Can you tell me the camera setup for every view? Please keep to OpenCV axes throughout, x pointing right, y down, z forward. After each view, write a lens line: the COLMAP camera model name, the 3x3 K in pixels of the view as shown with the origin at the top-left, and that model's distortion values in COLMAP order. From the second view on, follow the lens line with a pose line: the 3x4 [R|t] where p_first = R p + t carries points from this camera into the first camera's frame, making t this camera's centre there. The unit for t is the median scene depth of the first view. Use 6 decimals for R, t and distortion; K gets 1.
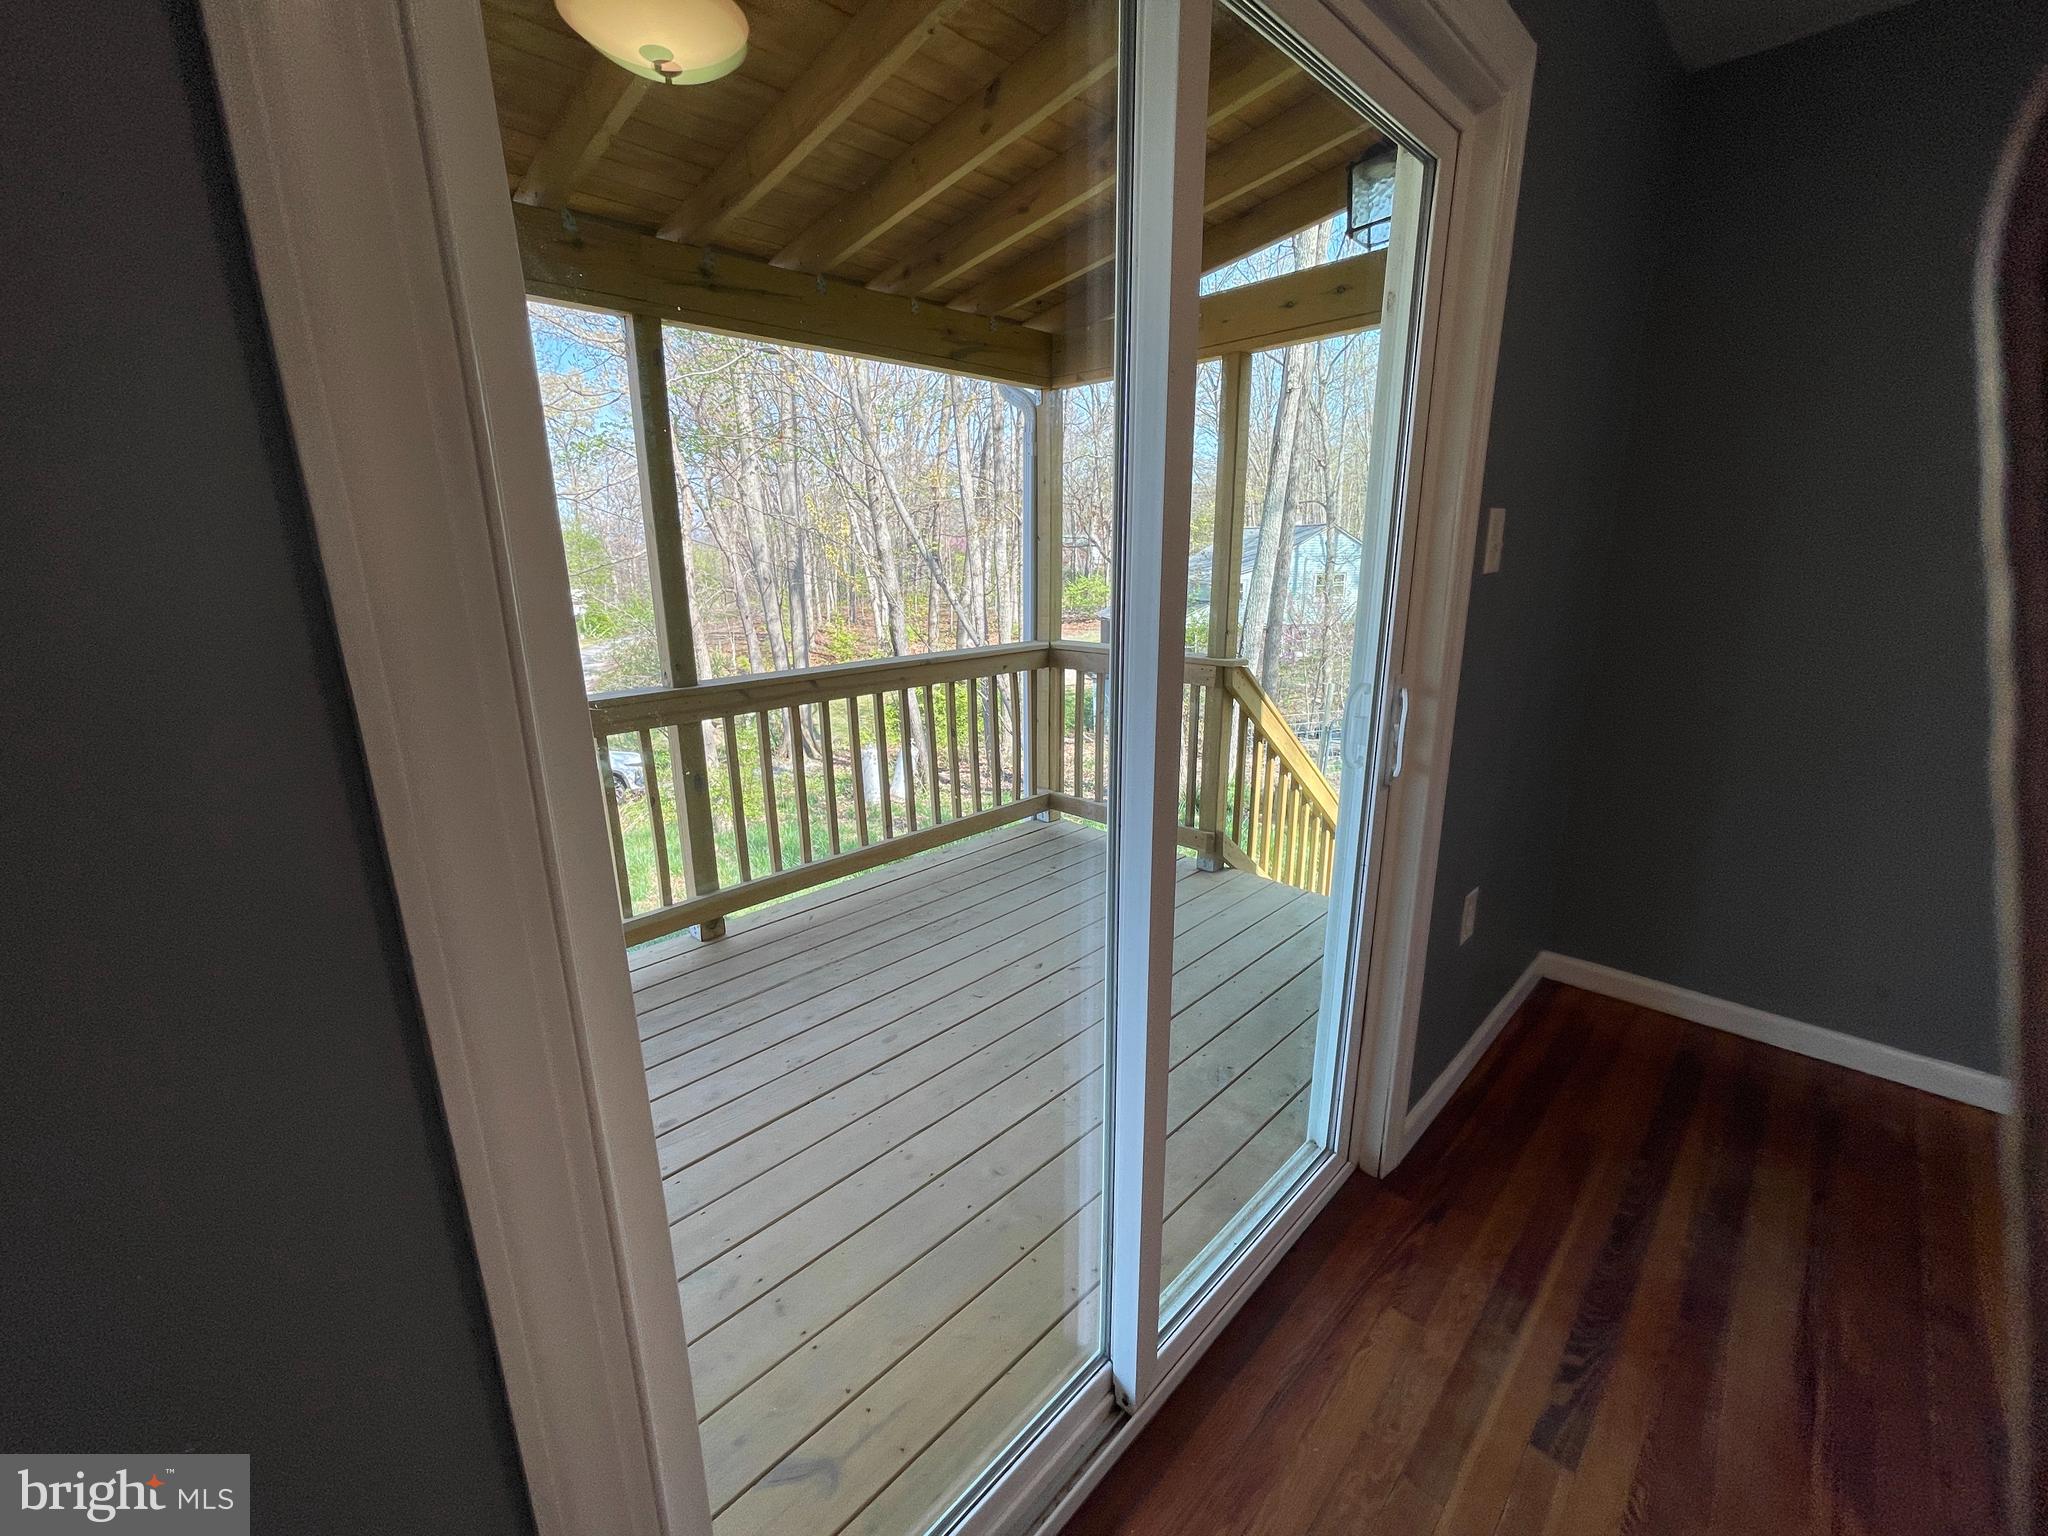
lens RADIAL K [[830.6, 0, 1018.2], [0, 830.6, 763.9], [0, 0, 1]] dist [-0.000135, -0.000377]
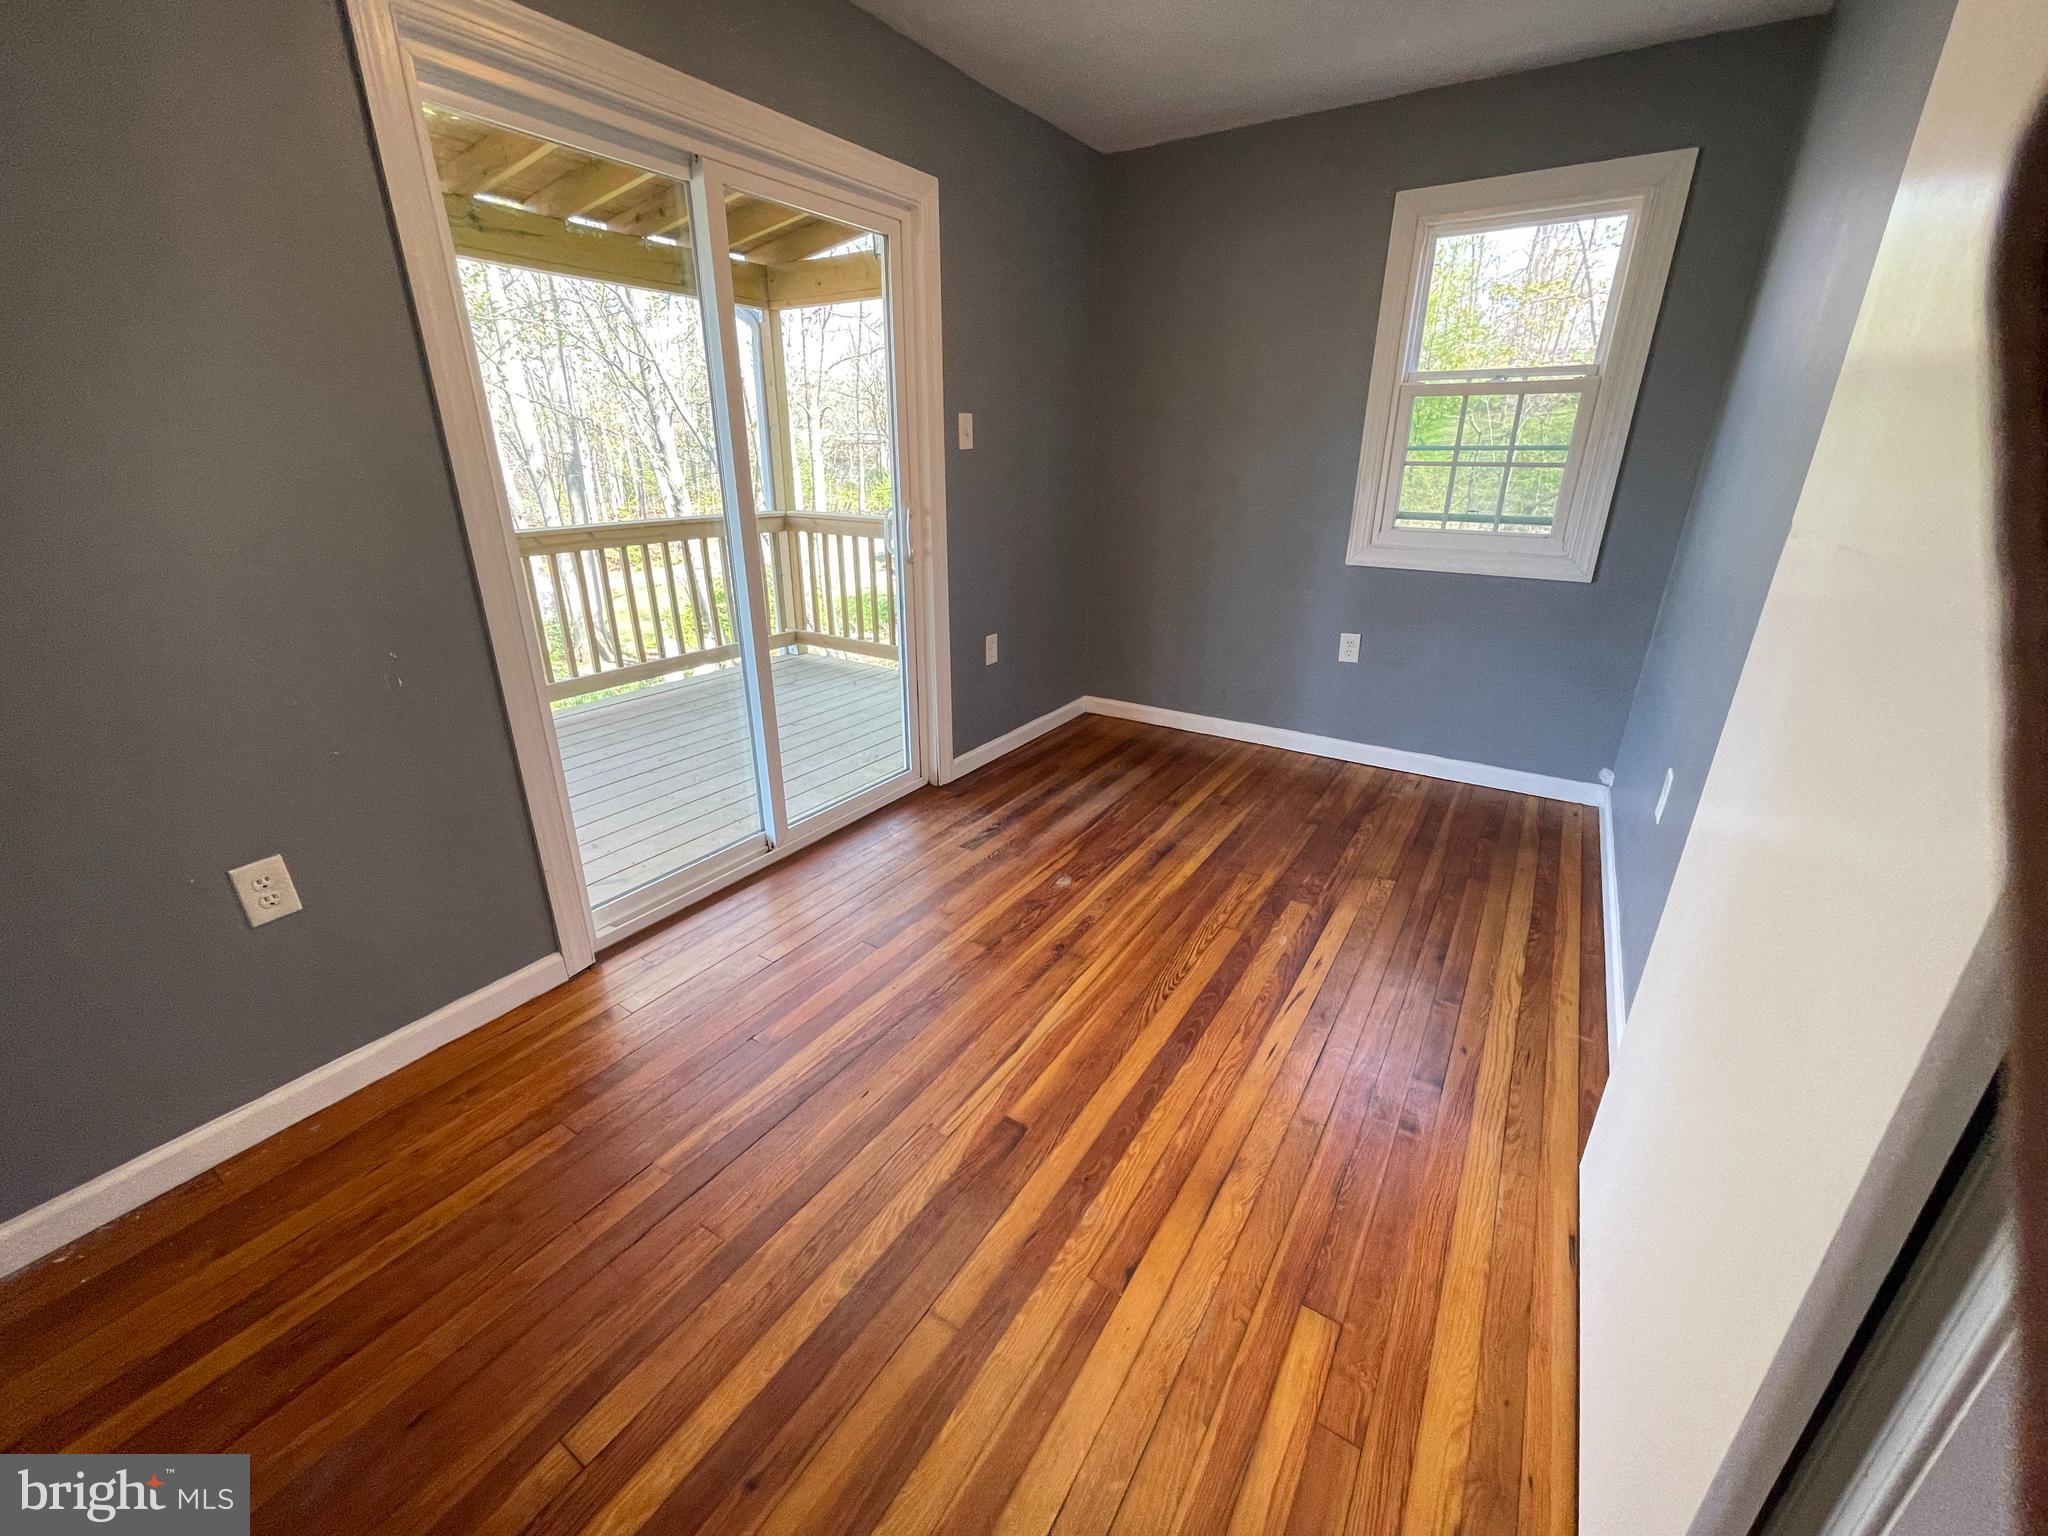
lens RADIAL K [[830.6, 0, 1018.2], [0, 830.6, 763.9], [0, 0, 1]] dist [-0.000135, -0.000377]
pose [[0.977435, -0.057947, 0.203135, 0.138827], [0.035355, 0.992951, 0.113133, 0.145582], [-0.208259, -0.103398, 0.972593, -0.505750]]
